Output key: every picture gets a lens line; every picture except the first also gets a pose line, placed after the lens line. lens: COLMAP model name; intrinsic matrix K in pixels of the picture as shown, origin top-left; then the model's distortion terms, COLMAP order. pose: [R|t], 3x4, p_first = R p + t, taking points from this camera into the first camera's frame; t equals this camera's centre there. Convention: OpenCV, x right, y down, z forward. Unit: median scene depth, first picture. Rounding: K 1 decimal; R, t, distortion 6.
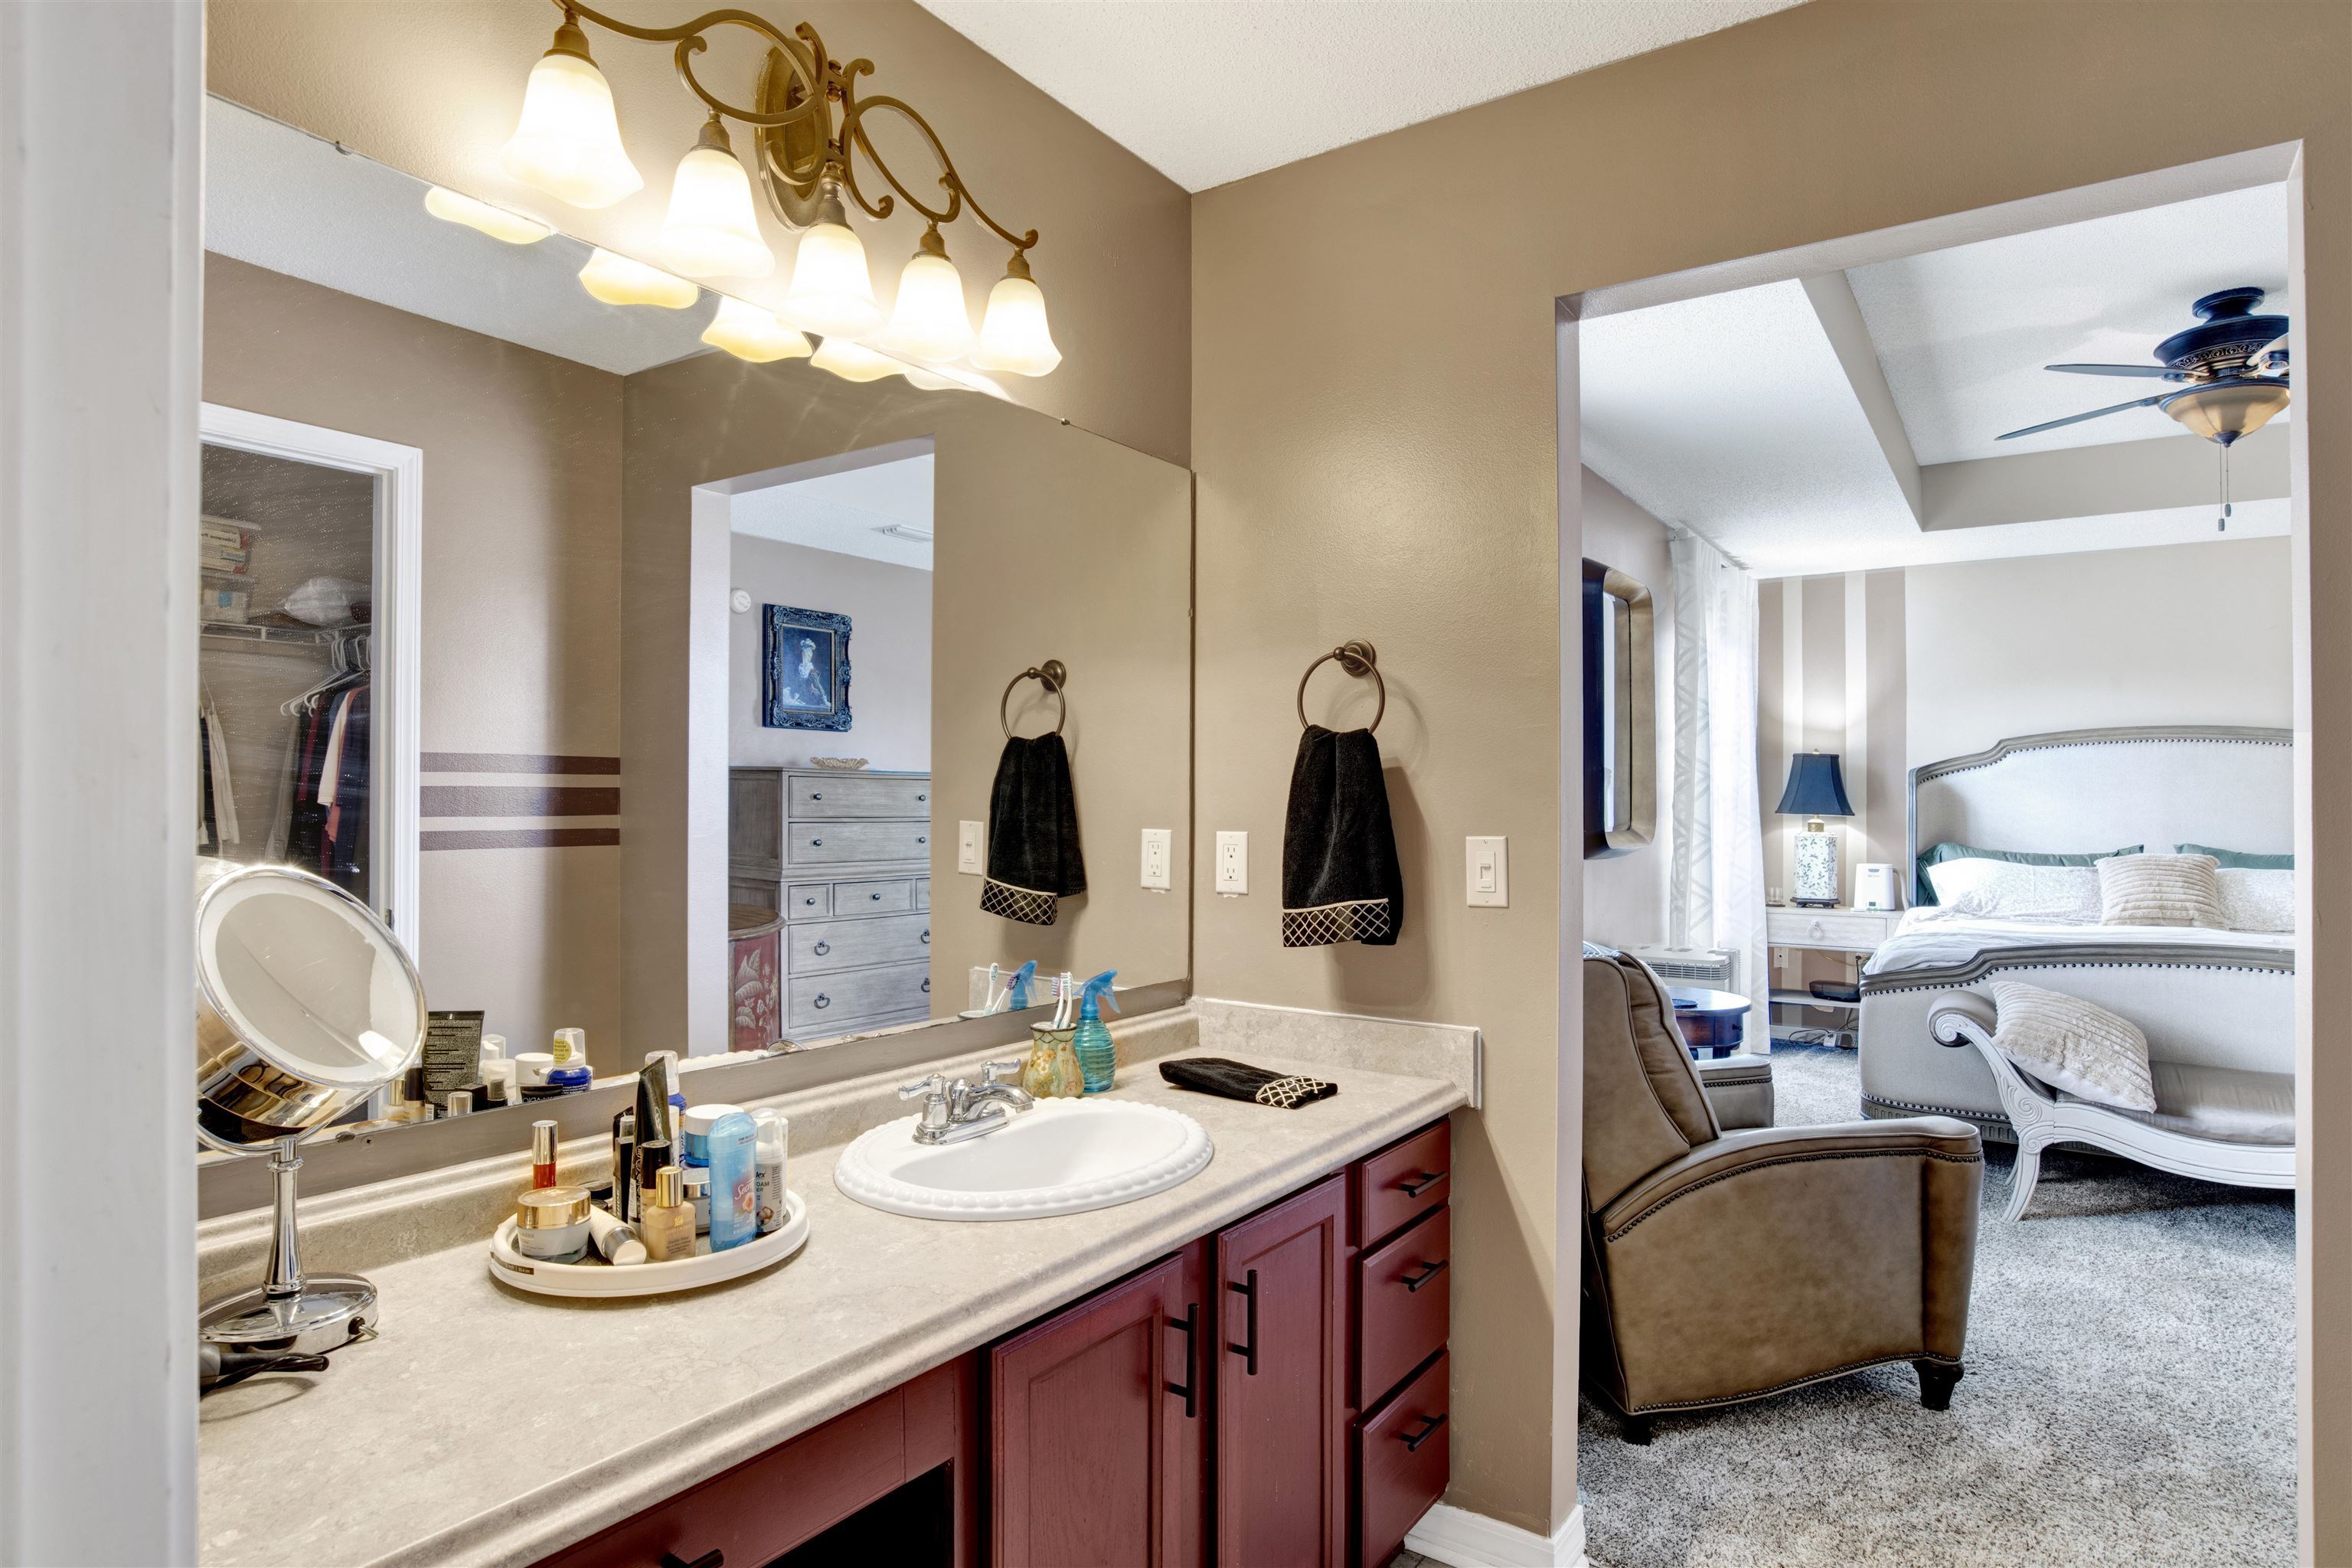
lens RADIAL K [[1288.2, 0, 1167.6], [0, 1288.2, 780.5], [0, 0, 1]] dist [-0.074040, 0.031128]
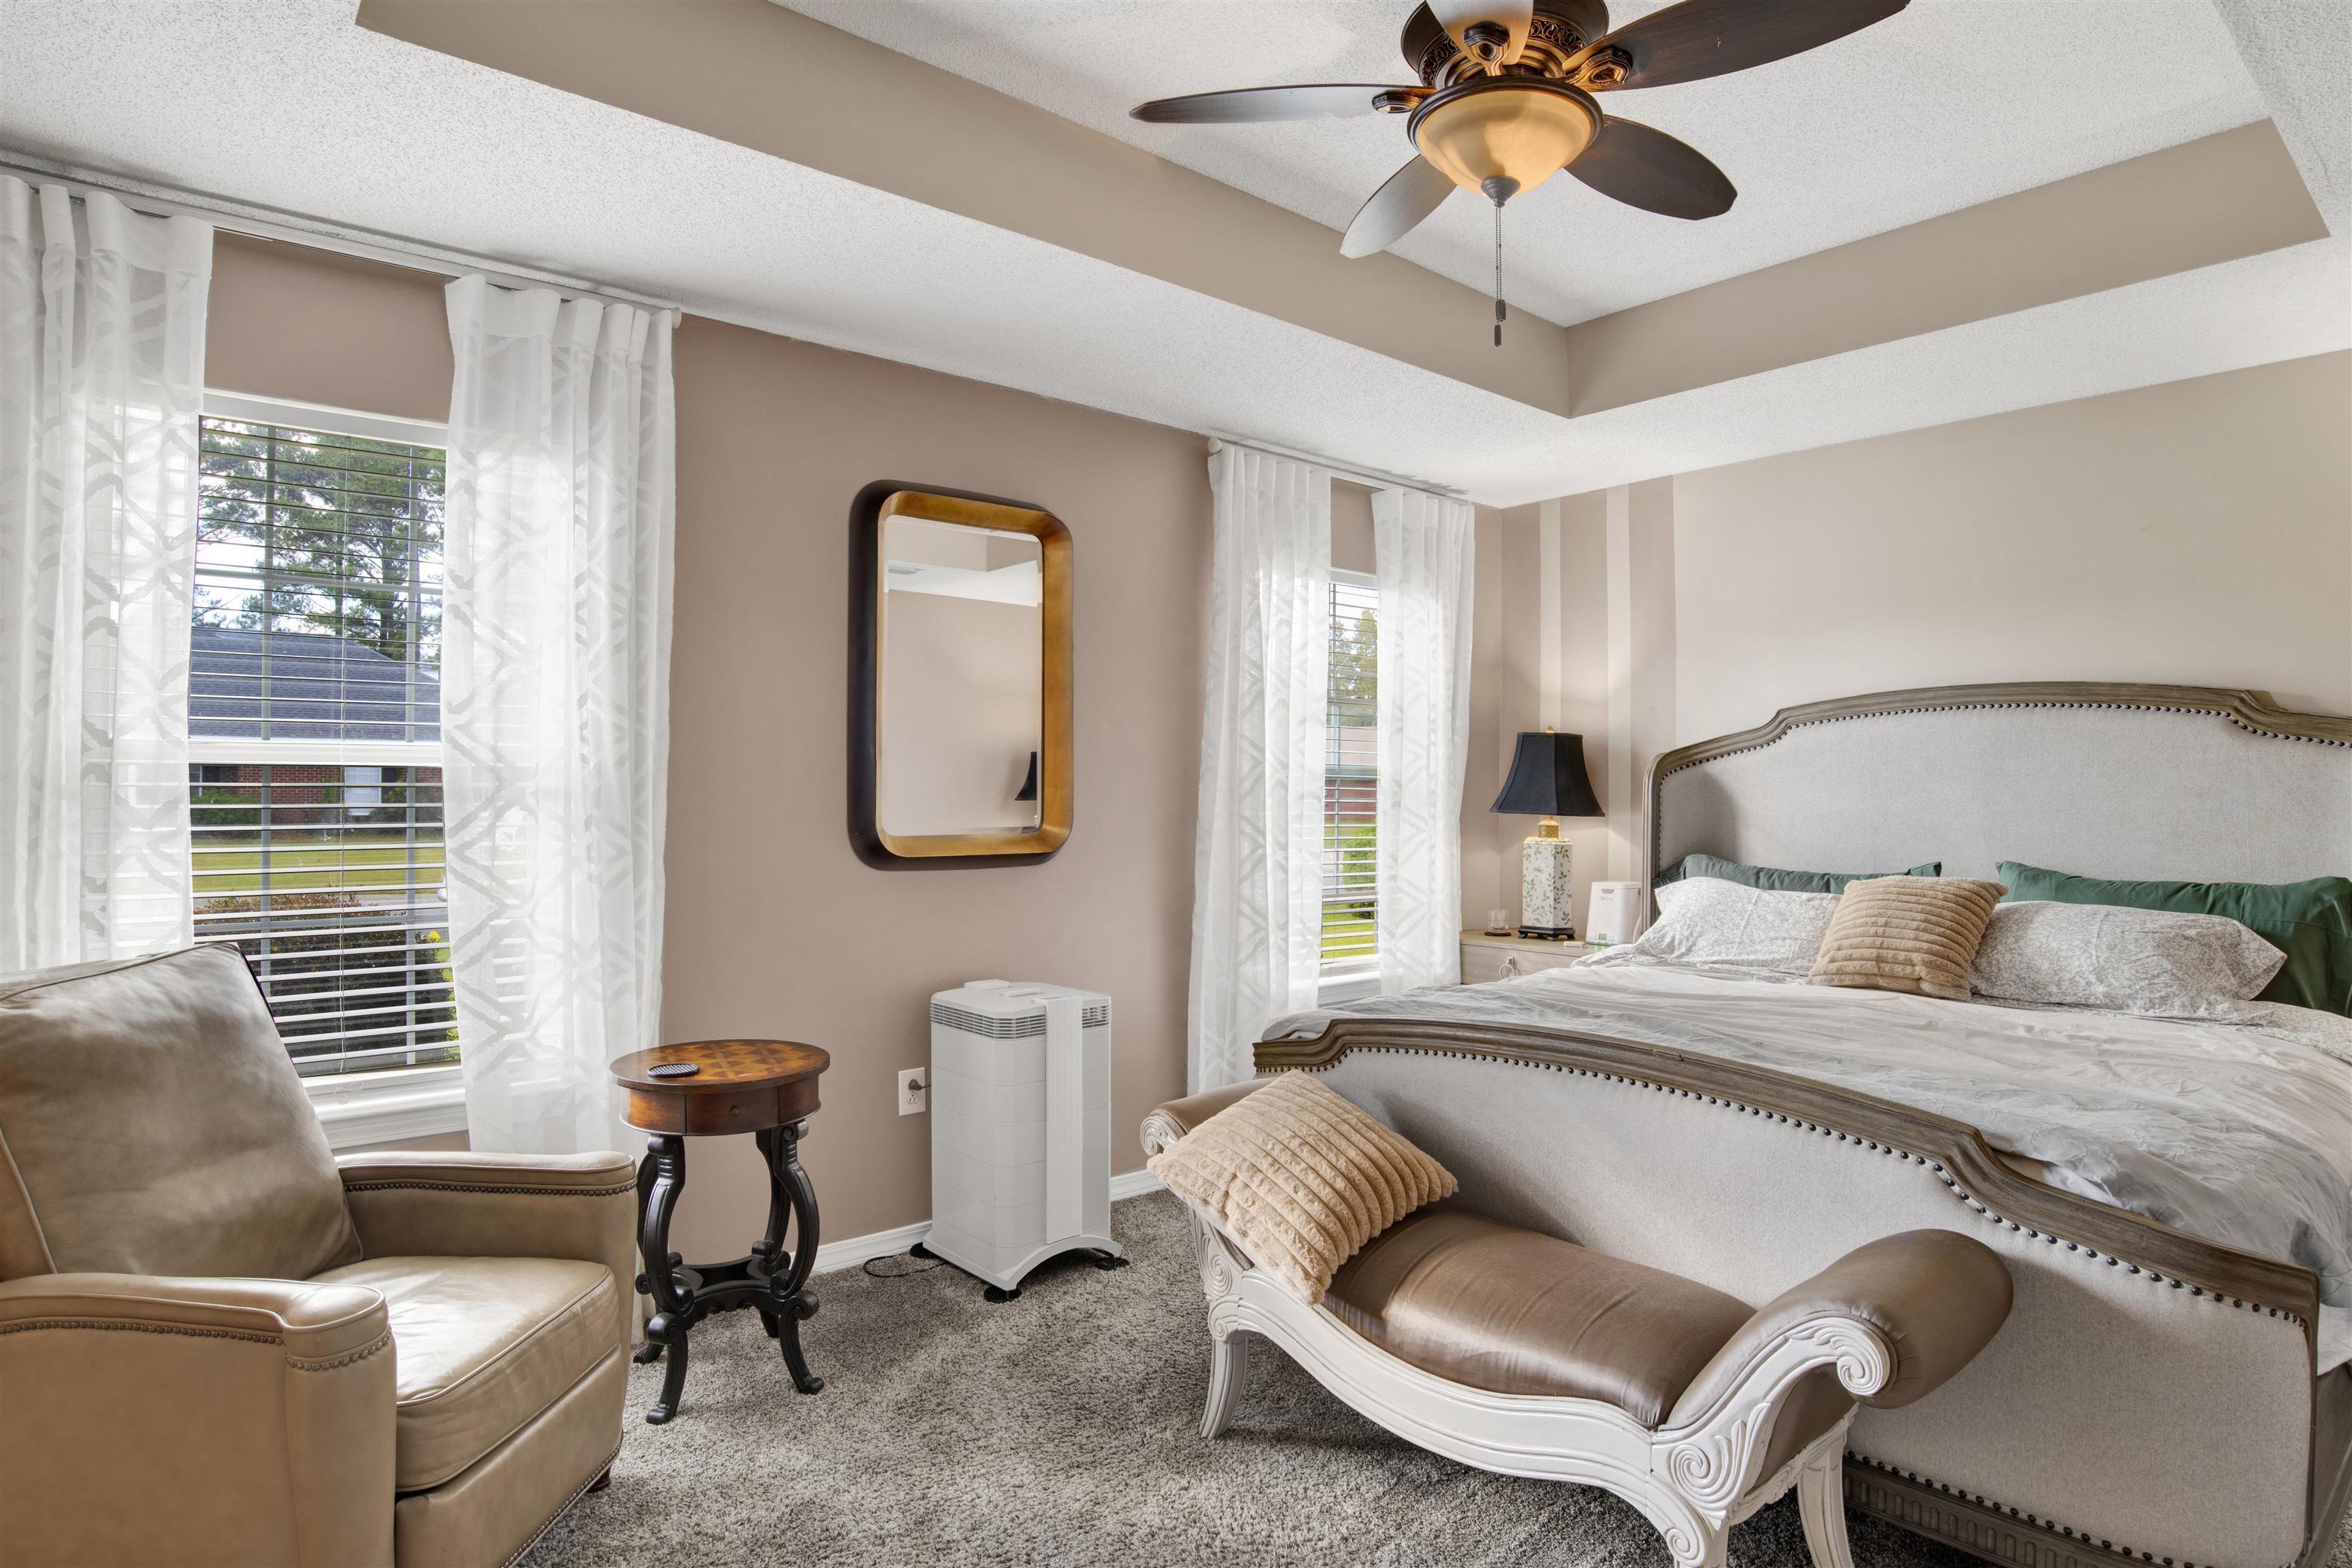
lens RADIAL K [[1288.2, 0, 1167.6], [0, 1288.2, 780.5], [0, 0, 1]] dist [-0.074040, 0.031128]
pose [[0.966218, -0.000074, -0.257726, 0.558230], [0.001589, 0.999983, 0.005674, 0.002619], [0.257722, -0.005892, 0.966201, 0.238307]]
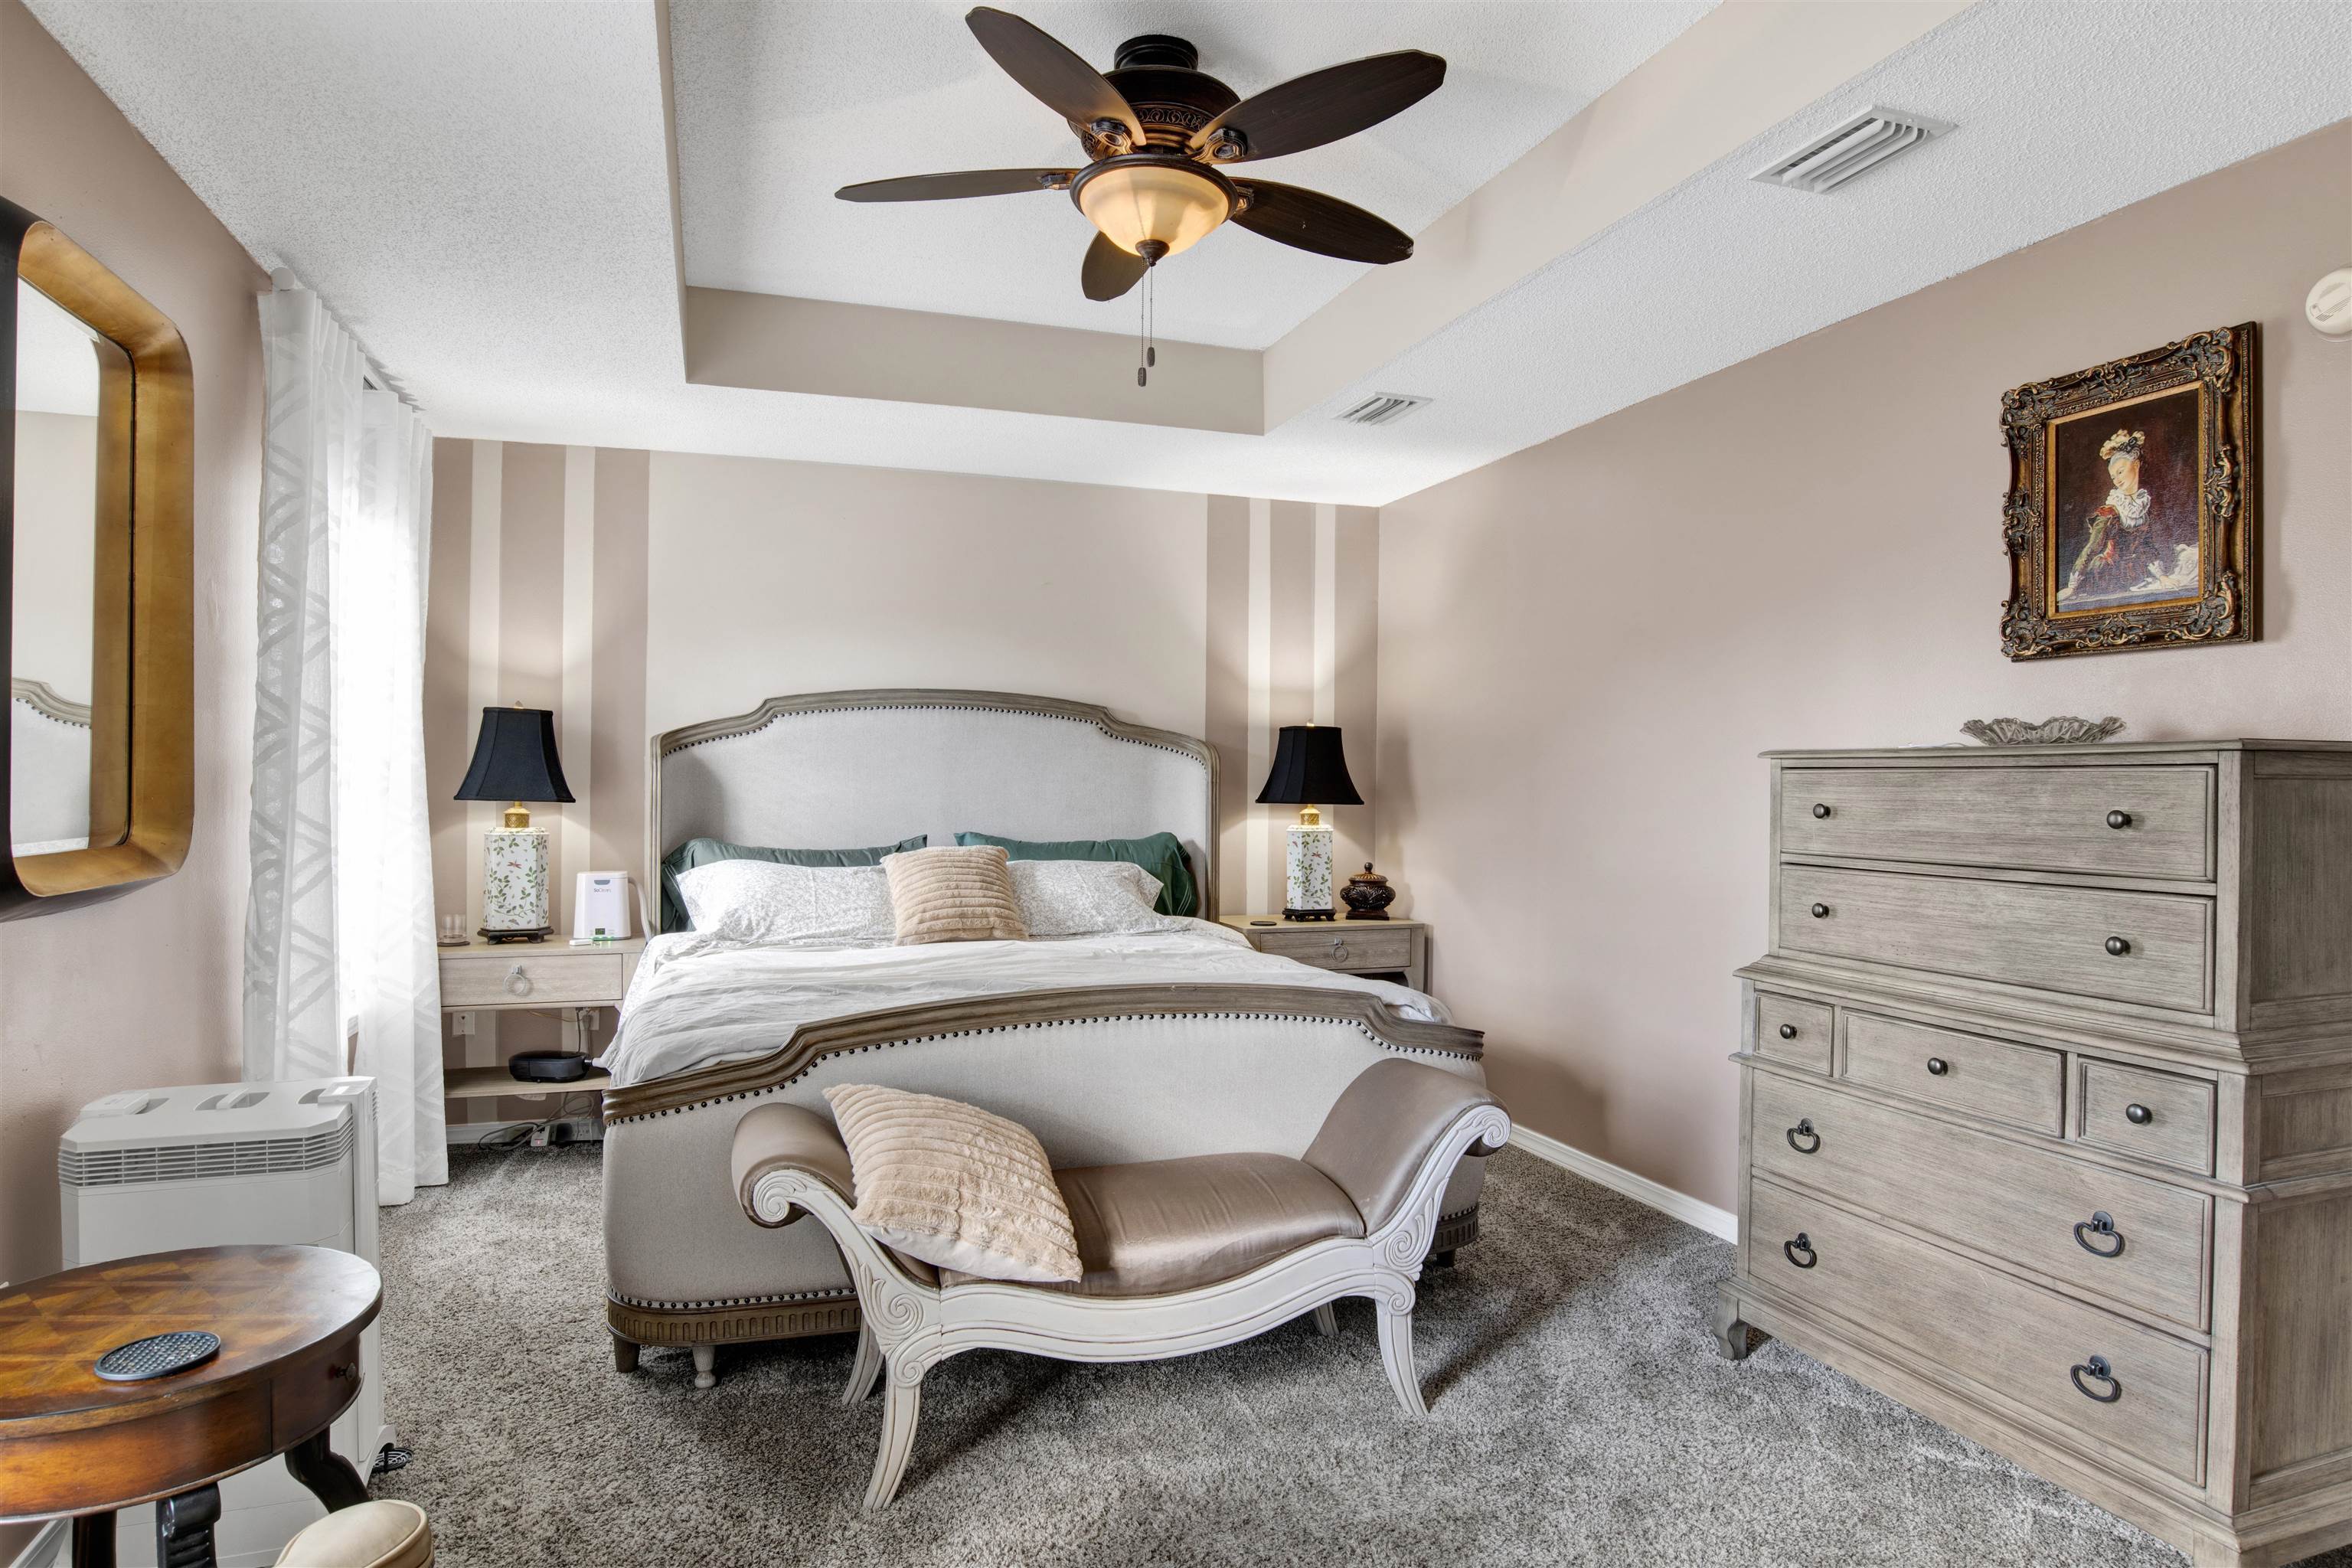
lens RADIAL K [[1334.6, 0, 1196.4], [0, 1334.6, 785.5], [0, 0, 1]] dist [-0.078003, 0.035725]
pose [[0.574394, -0.002896, 0.818574, 0.177791], [-0.015510, 0.999776, 0.014421, 0.004029], [-0.818432, -0.020980, 0.574221, 0.361500]]
